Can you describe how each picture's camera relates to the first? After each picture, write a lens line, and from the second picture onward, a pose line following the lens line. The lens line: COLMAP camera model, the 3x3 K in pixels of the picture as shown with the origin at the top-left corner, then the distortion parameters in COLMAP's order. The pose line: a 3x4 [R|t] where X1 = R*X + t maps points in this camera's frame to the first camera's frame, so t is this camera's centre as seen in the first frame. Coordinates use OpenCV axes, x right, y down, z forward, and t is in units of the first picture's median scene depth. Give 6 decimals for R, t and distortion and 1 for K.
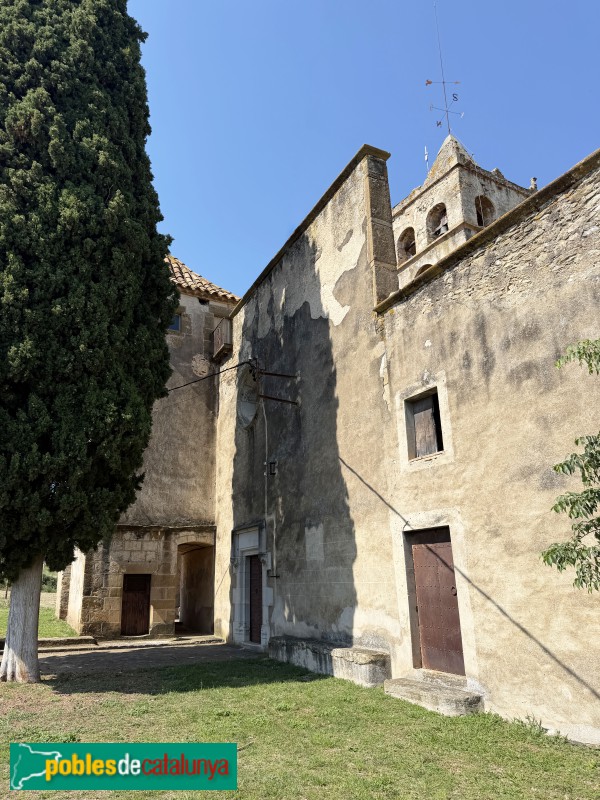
lens RADIAL K [[675.6, 0, 300.0], [0, 675.6, 400.0], [0, 0, 1]] dist [0.003960, 0.001018]
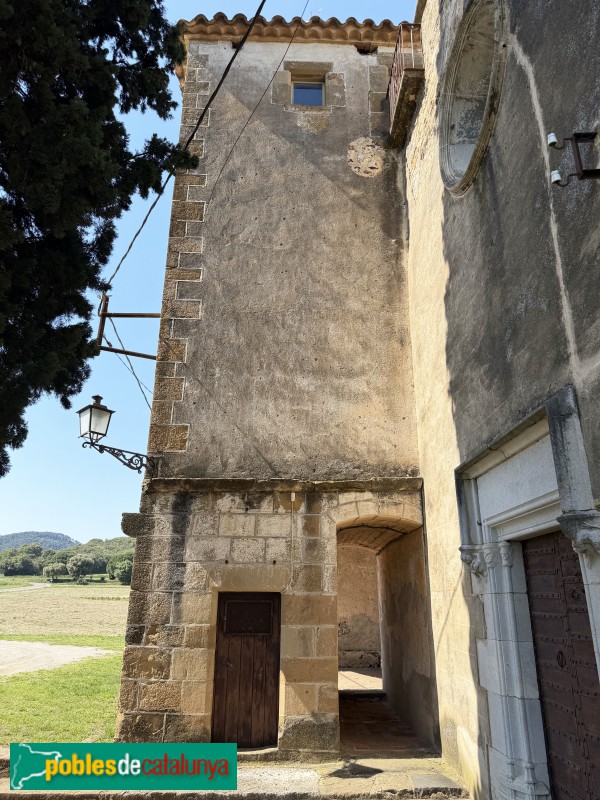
lens RADIAL K [[636.7, 0, 301.1], [0, 636.7, 376.5], [0, 0, 1]] dist [0.195157, -0.281267]
pose [[0.937472, -0.098745, -0.333759, -0.055151], [0.074596, 0.993632, -0.084447, 0.156170], [0.339972, 0.054269, 0.938868, 0.607118]]
